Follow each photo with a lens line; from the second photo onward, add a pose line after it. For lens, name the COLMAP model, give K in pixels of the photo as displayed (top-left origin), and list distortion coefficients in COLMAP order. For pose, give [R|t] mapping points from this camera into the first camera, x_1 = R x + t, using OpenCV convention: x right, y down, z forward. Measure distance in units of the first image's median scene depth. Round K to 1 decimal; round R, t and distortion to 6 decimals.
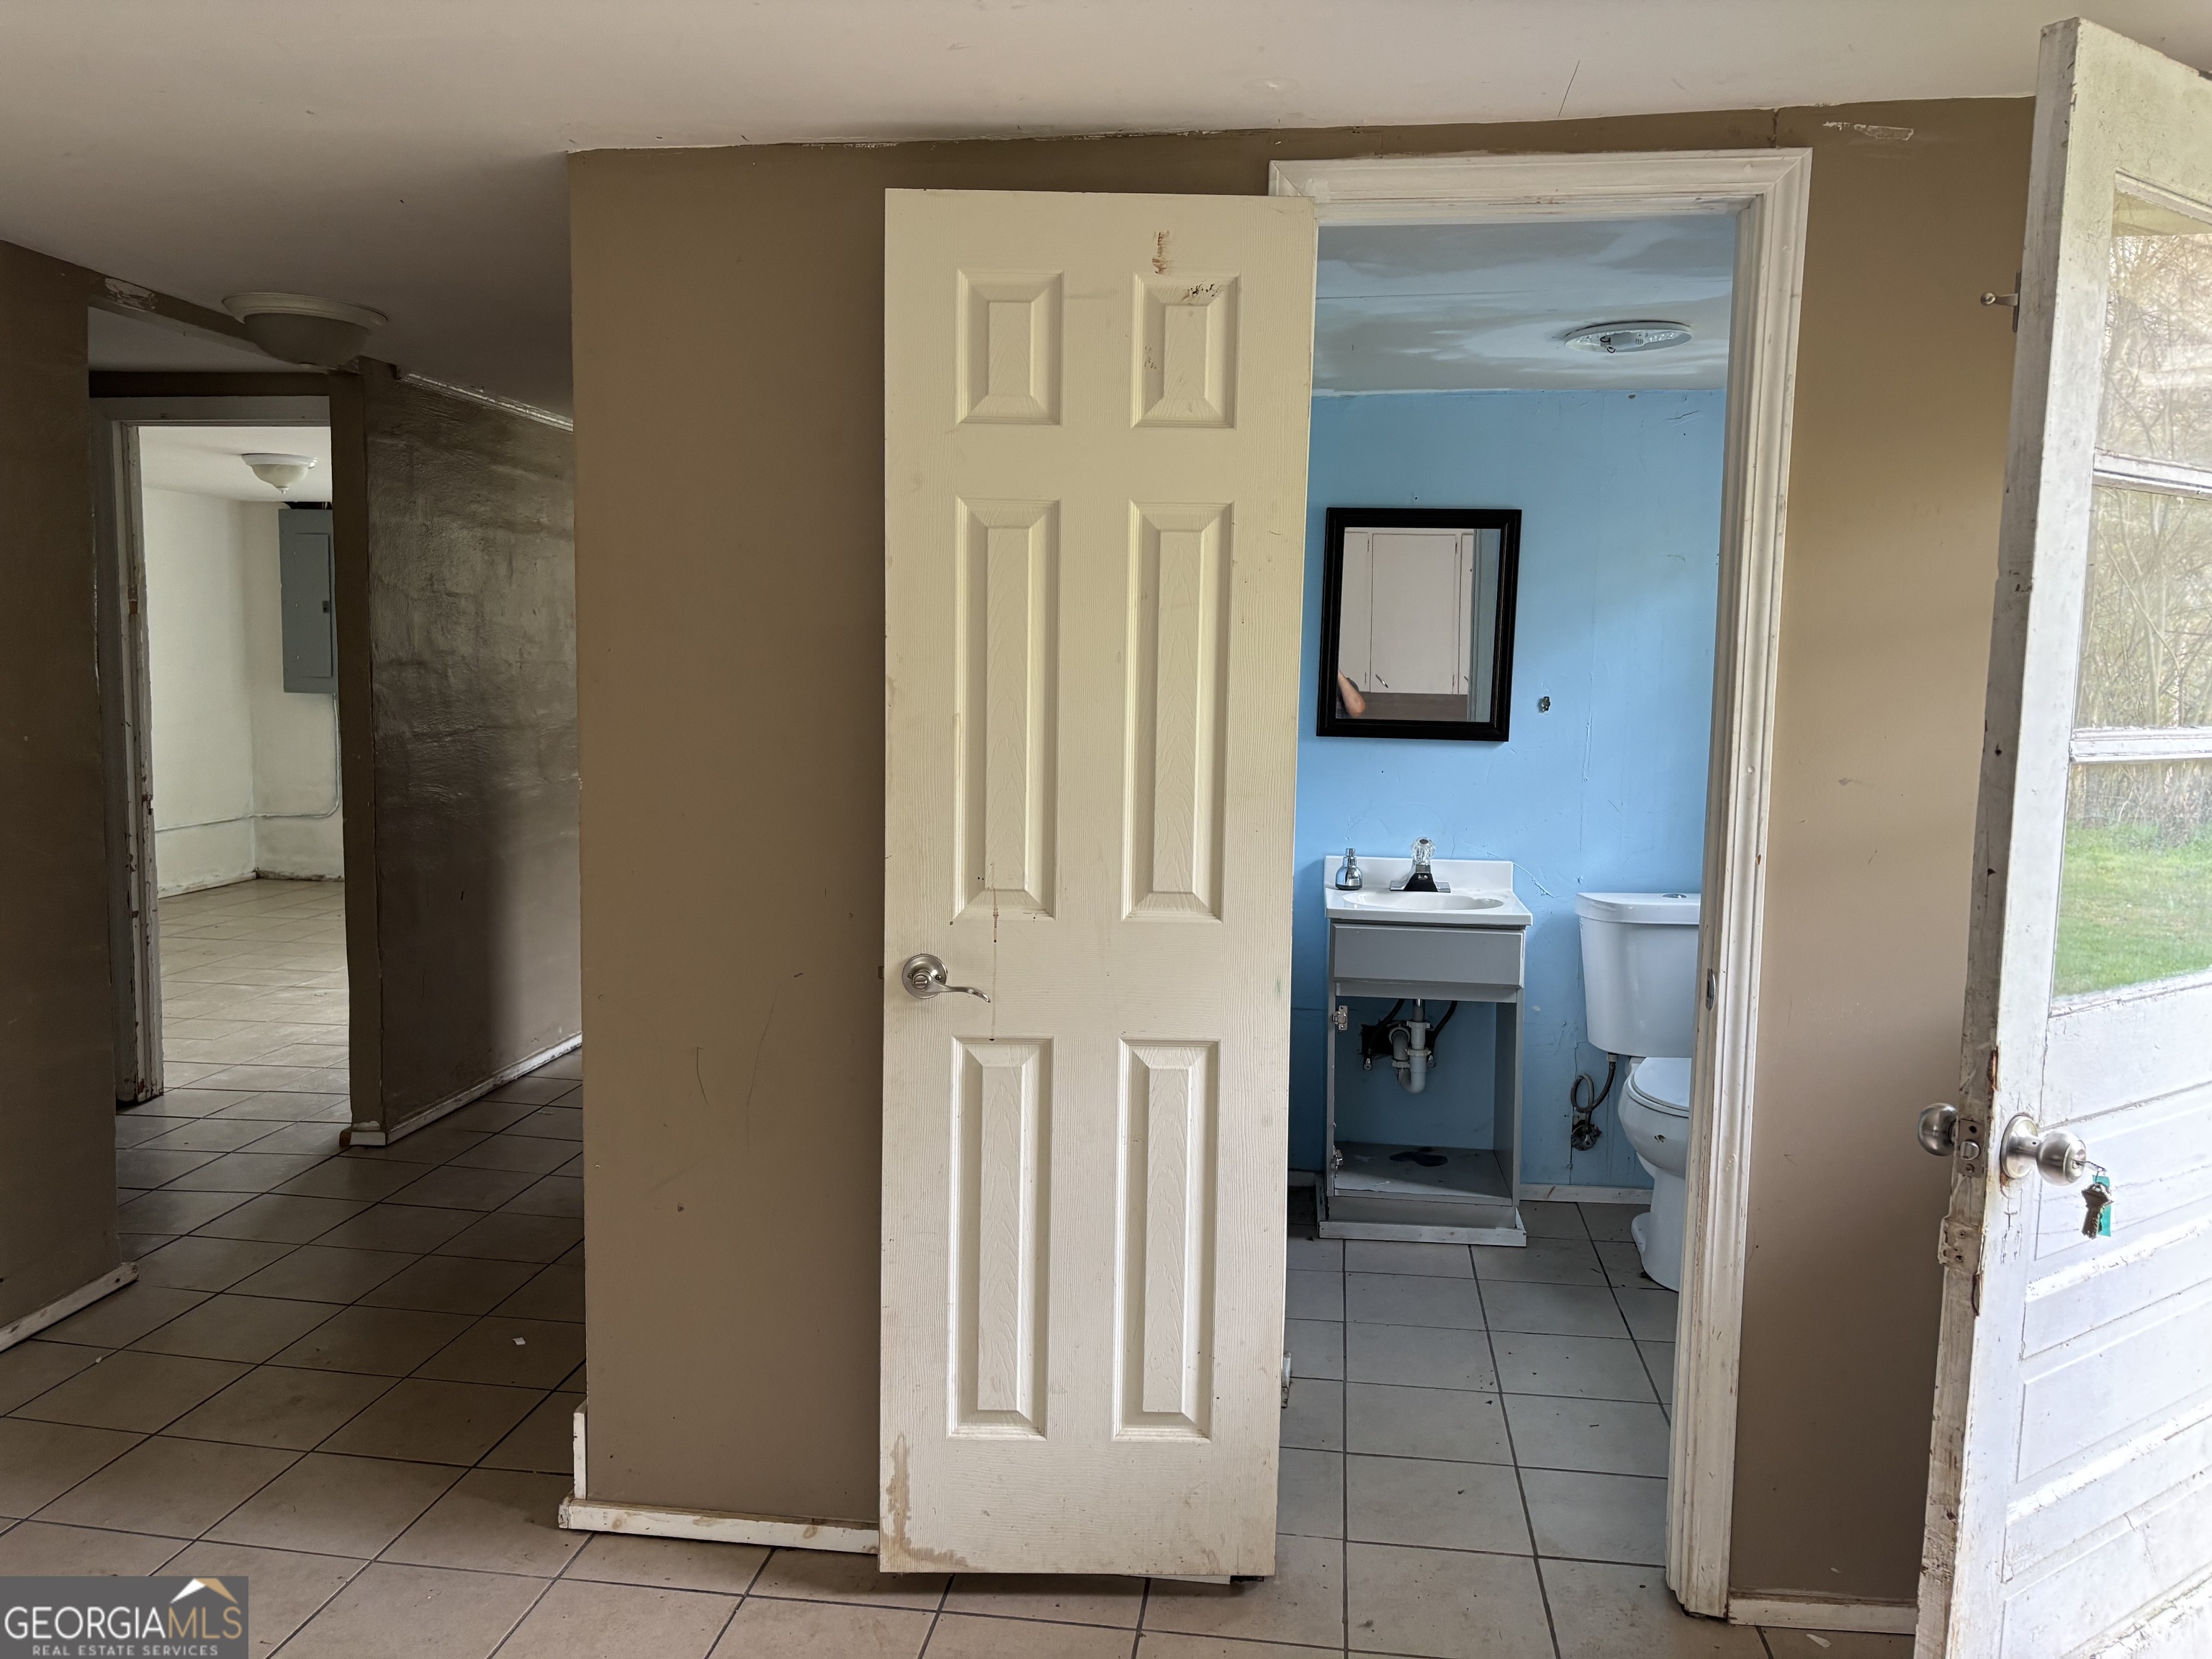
lens RADIAL K [[1676.2, 0, 1105.7], [0, 1676.2, 824.8], [0, 0, 1]] dist [0.017813, 0.012379]
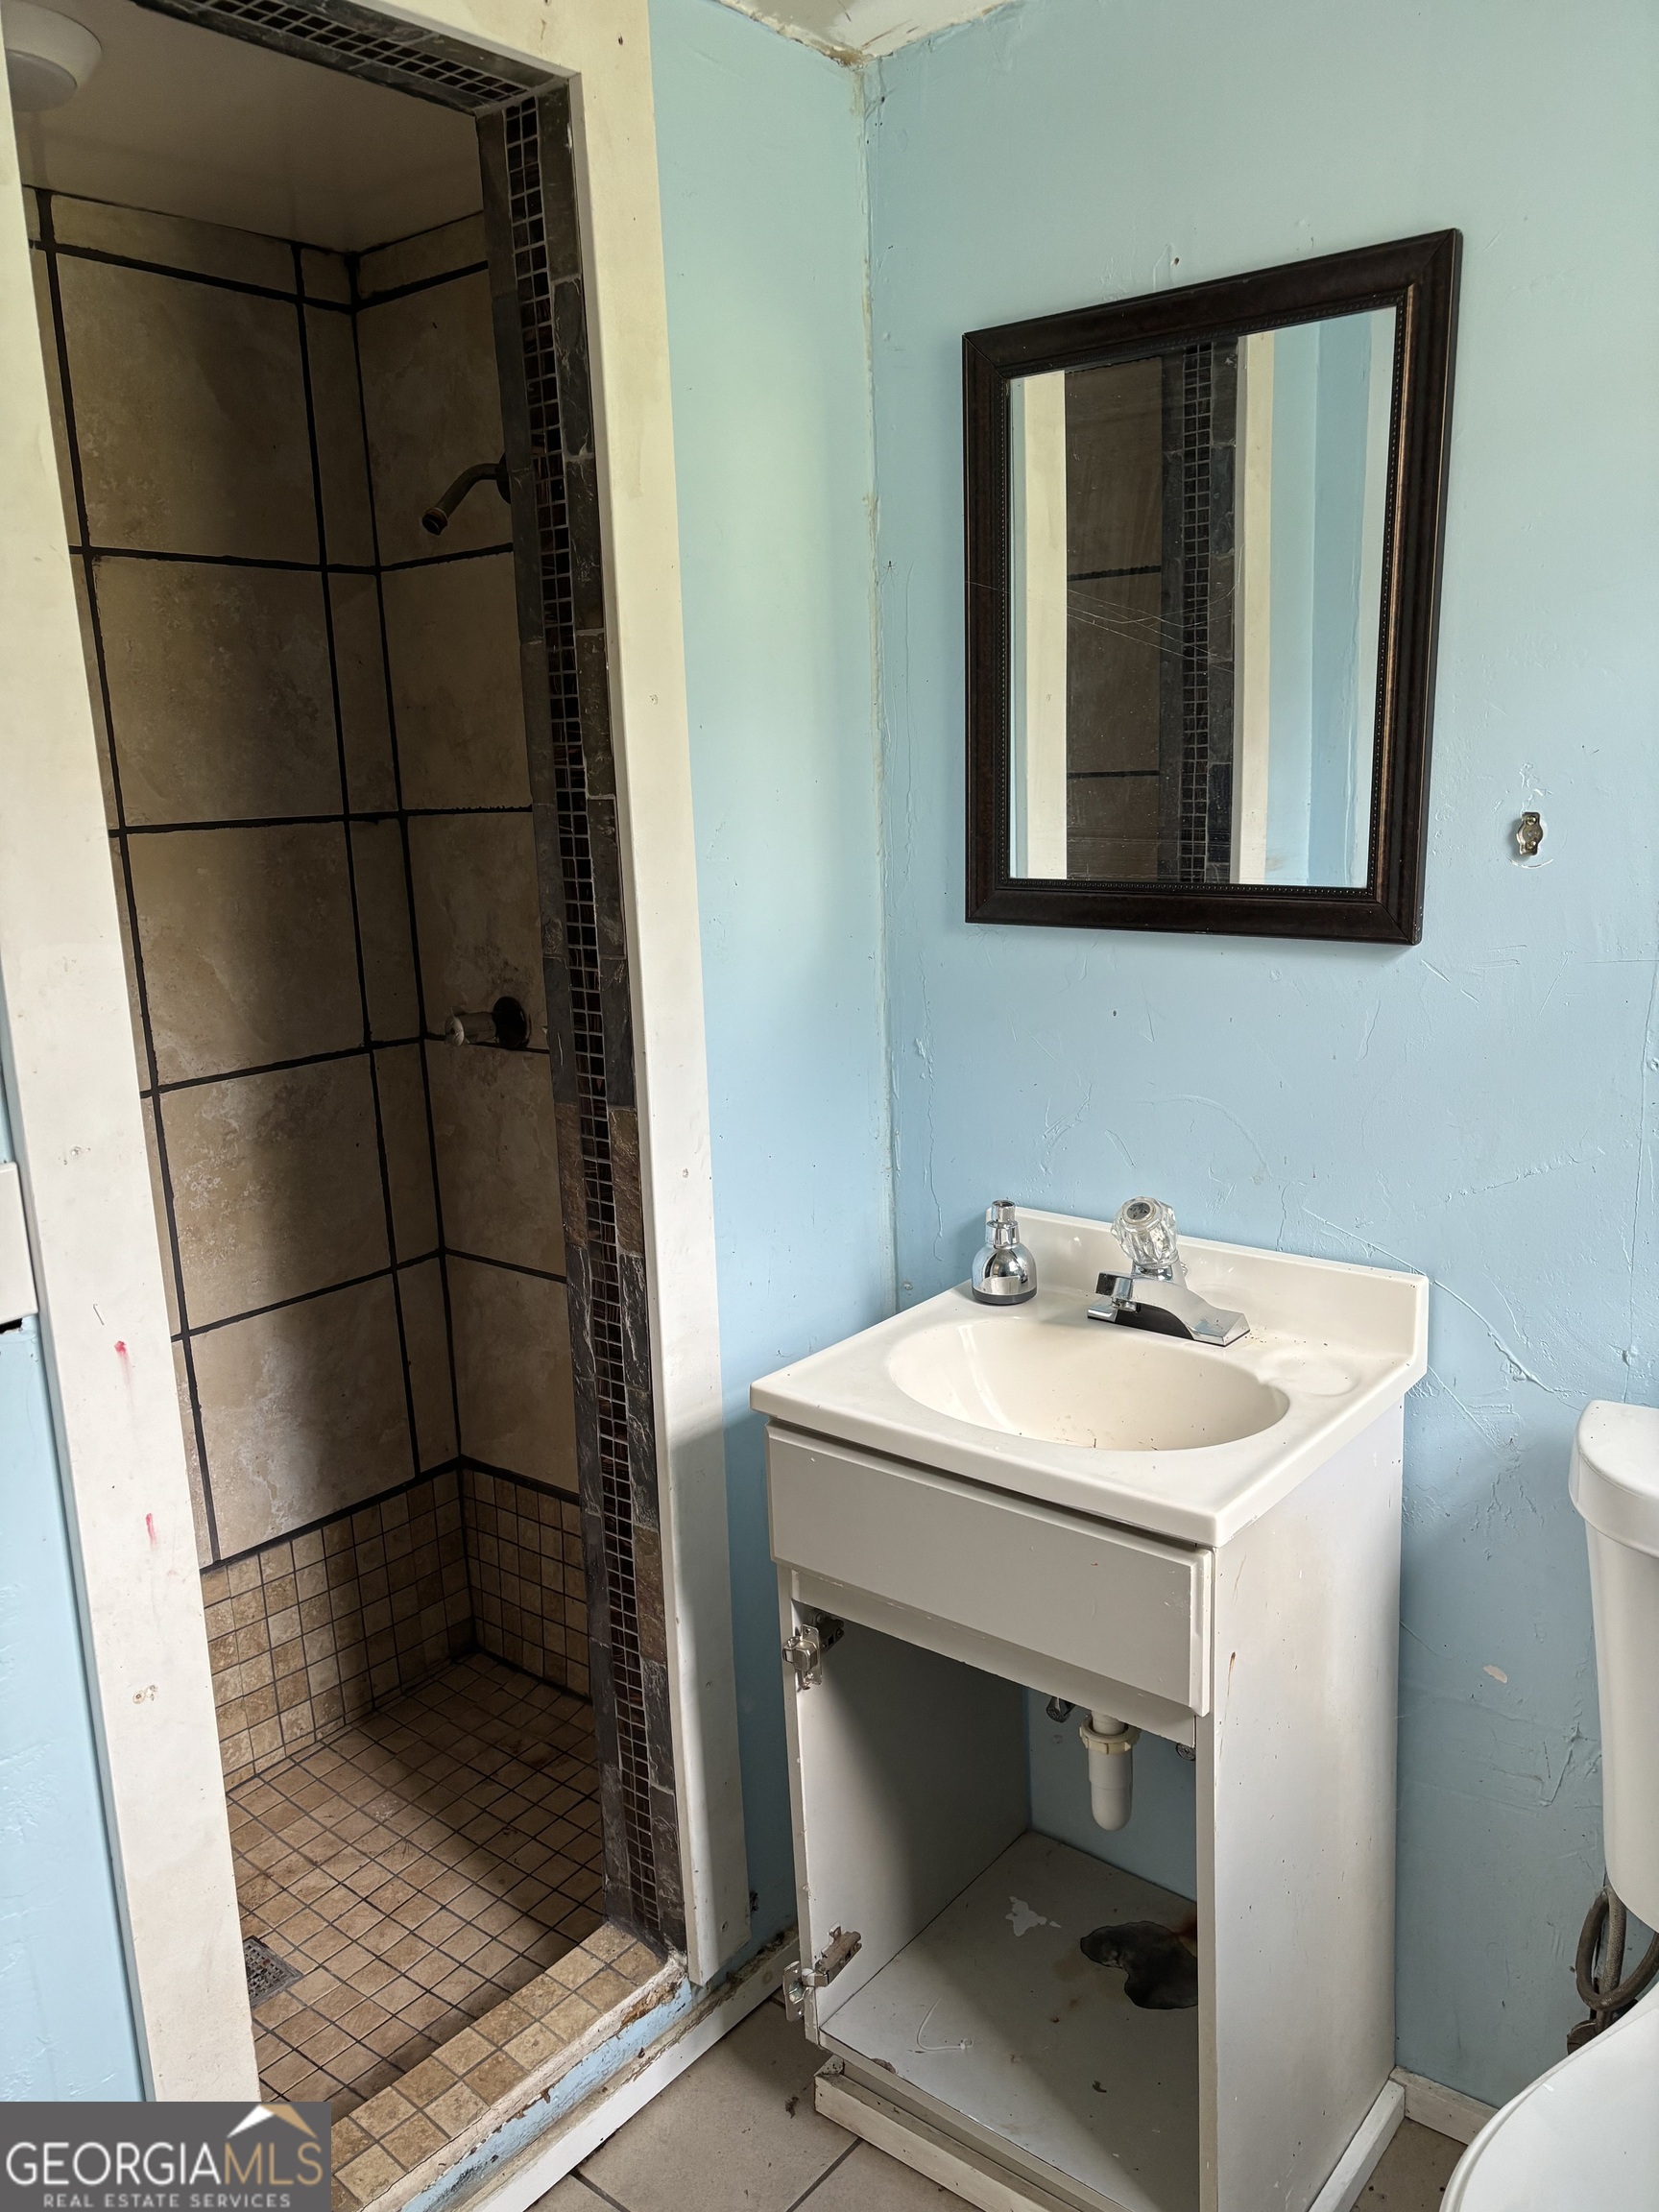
lens RADIAL K [[1676.2, 0, 829.0], [0, 1676.2, 1118.3], [0, 0, 1]] dist [0.017813, 0.012379]
pose [[0.846120, 0.067792, -0.528663, 0.325492], [-0.002683, 0.992407, 0.122966, -0.056648], [0.532985, -0.102626, 0.839878, 0.637038]]
